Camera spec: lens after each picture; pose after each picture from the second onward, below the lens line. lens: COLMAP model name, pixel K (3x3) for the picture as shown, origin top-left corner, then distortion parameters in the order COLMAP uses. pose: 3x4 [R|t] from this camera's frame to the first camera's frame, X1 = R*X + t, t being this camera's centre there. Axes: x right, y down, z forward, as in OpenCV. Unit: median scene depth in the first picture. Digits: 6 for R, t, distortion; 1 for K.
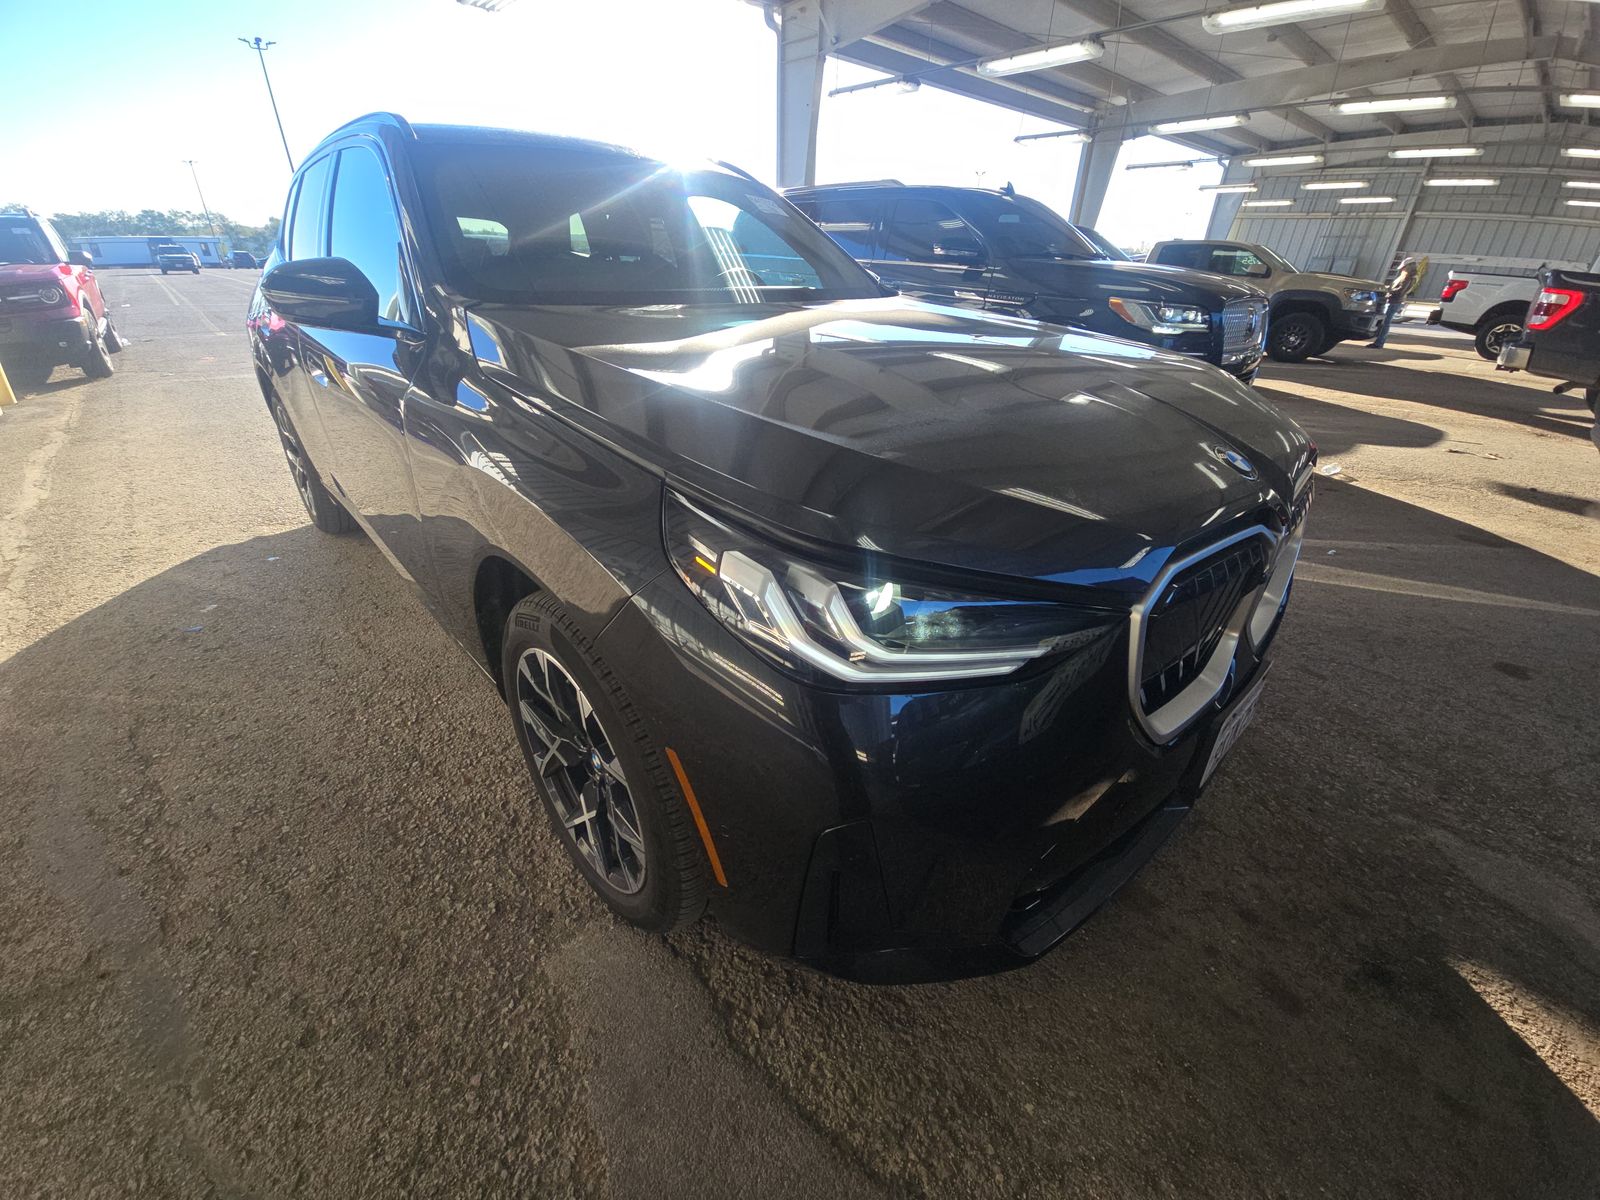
lens RADIAL K [[646.4, 0, 801.7], [0, 646.4, 589.6], [0, 0, 1]] dist [0.013730, -0.009238]
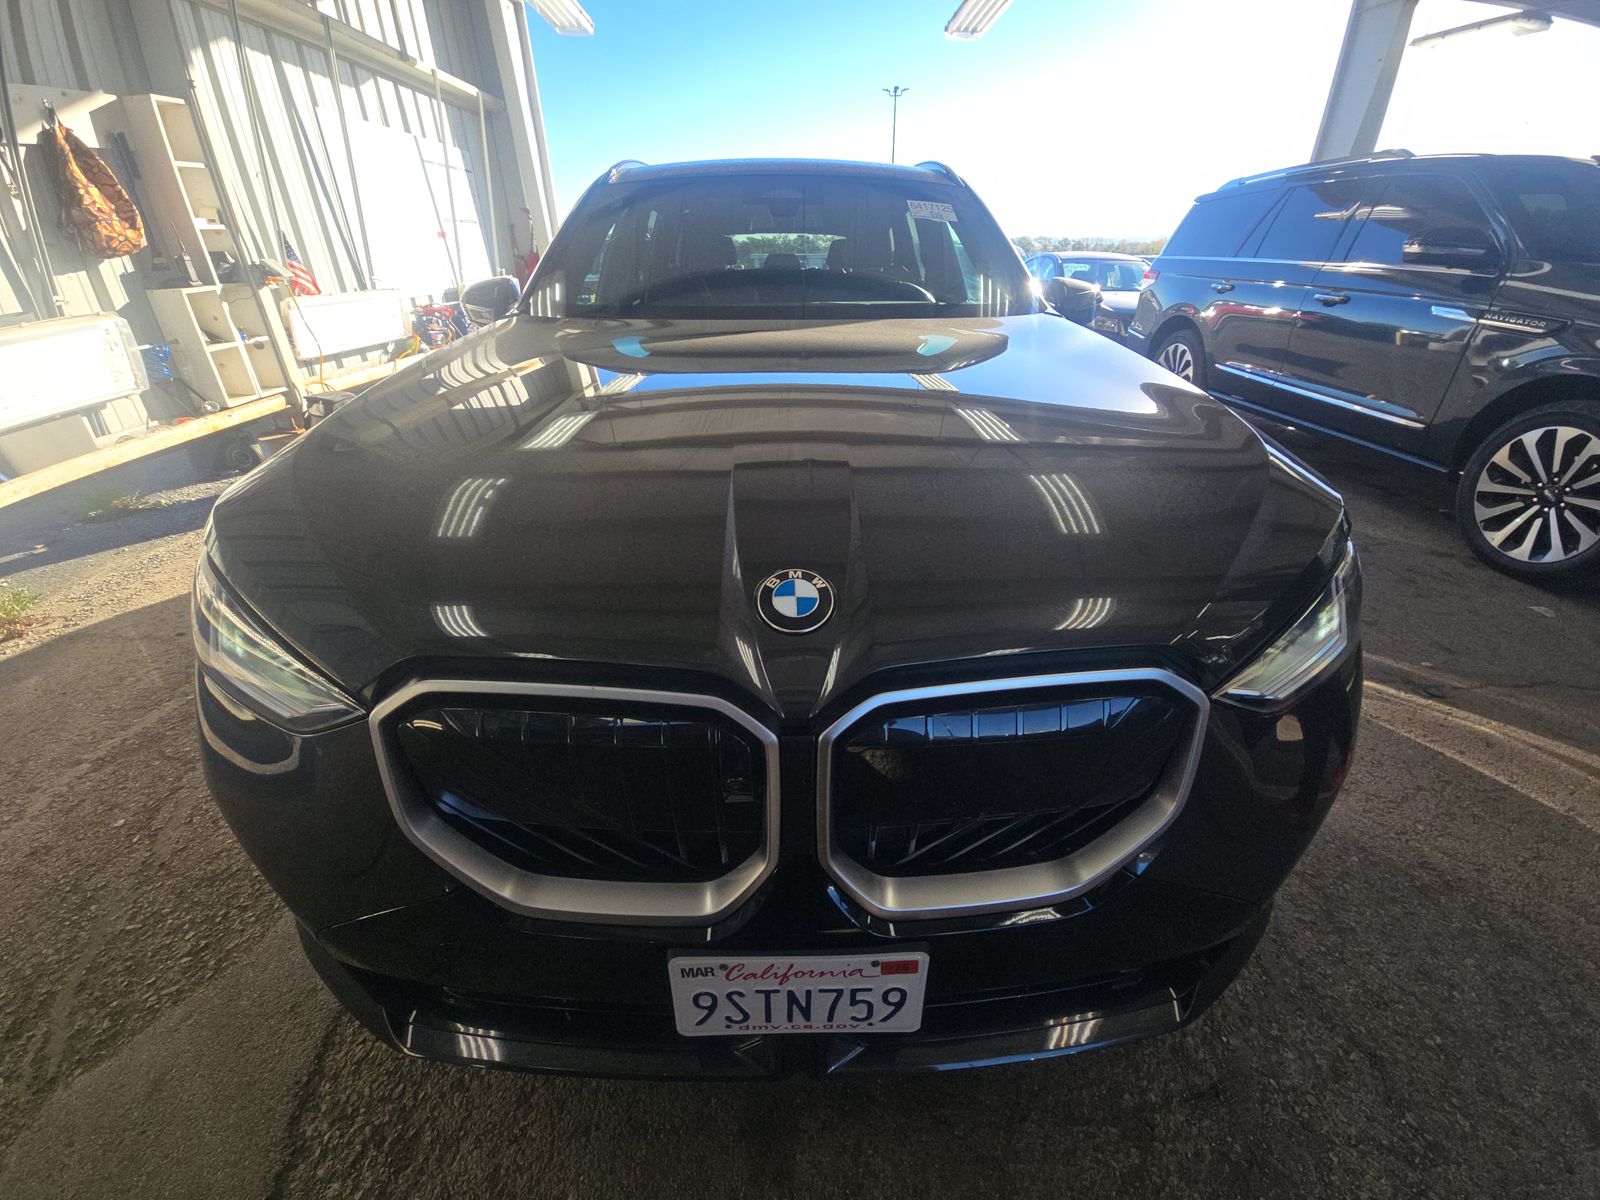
lens RADIAL K [[646.4, 0, 801.7], [0, 646.4, 589.6], [0, 0, 1]] dist [0.013730, -0.009238]
pose [[0.757188, 0.284926, -0.587778, 0.228123], [-0.290158, 0.952911, 0.088137, -0.052552], [0.585213, 0.103812, 0.804207, 0.111127]]
